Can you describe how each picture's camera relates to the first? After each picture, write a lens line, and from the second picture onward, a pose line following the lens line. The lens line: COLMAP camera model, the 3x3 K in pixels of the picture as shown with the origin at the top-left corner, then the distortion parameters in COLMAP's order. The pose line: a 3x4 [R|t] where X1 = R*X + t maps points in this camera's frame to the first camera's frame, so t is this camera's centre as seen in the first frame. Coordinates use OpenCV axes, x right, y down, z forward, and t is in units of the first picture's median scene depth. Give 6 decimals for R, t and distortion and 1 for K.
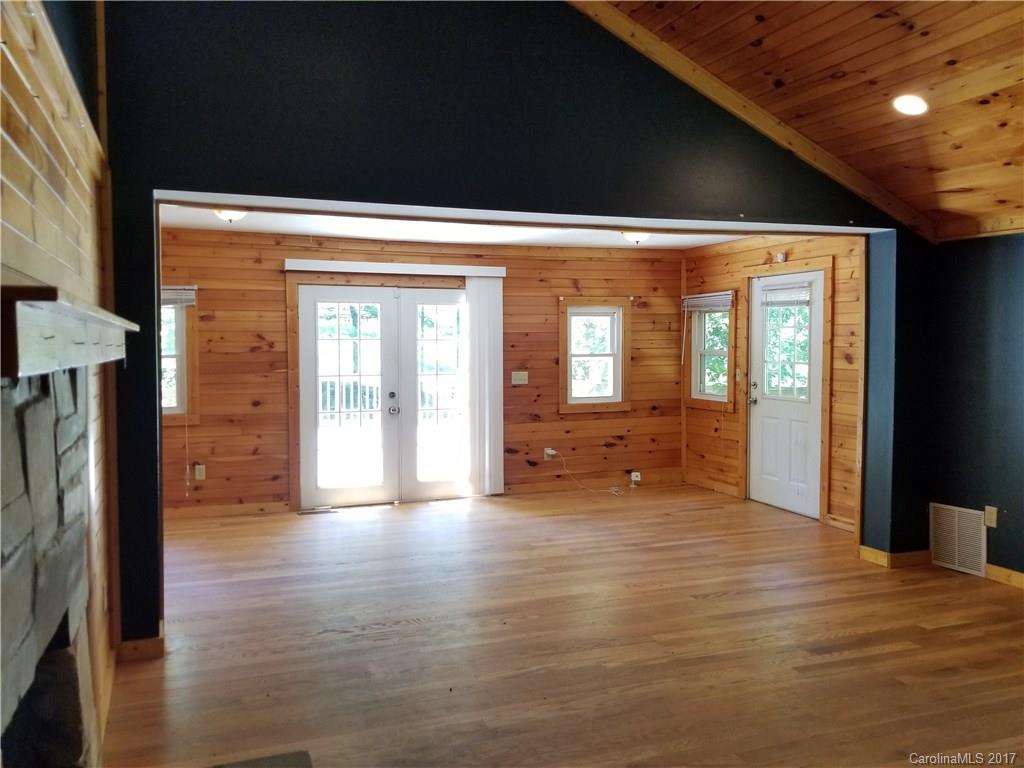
lens RADIAL K [[790.1, 0, 486.6], [0, 790.1, 361.5], [0, 0, 1]] dist [0.000549, -0.002518]
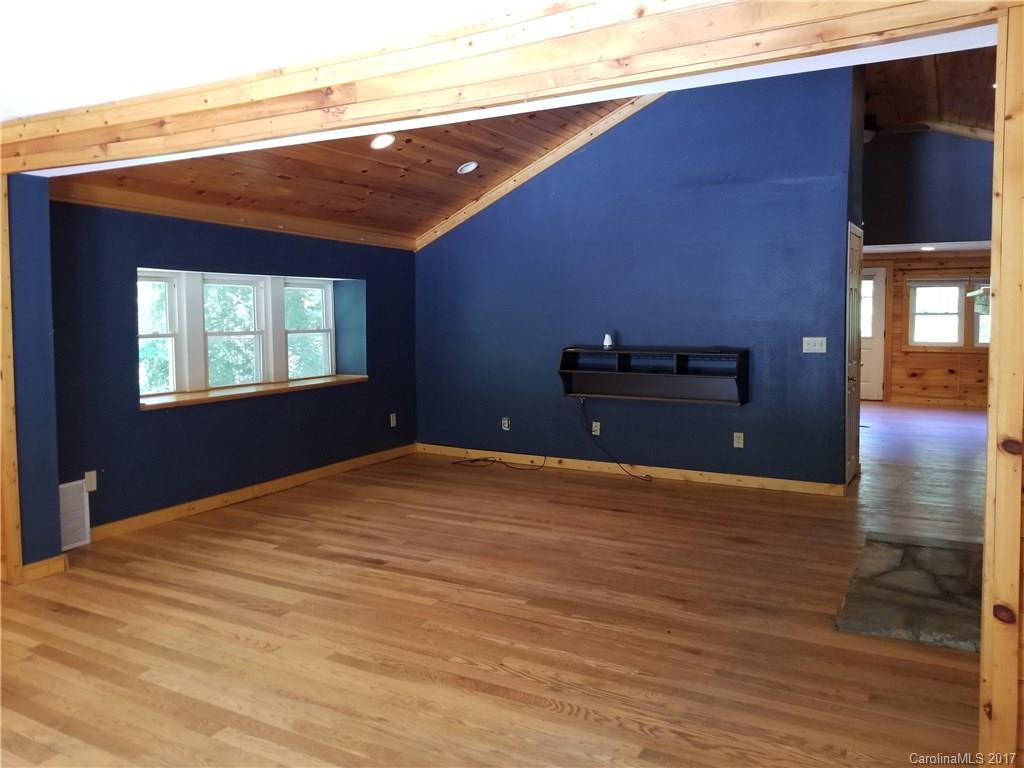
lens RADIAL K [[790.1, 0, 486.6], [0, 790.1, 361.5], [0, 0, 1]] dist [0.000549, -0.002518]
pose [[-0.648376, -0.044935, 0.759993, -0.533167], [0.020809, 0.996838, 0.076692, -0.030165], [-0.761036, 0.065540, -0.645391, 1.442259]]
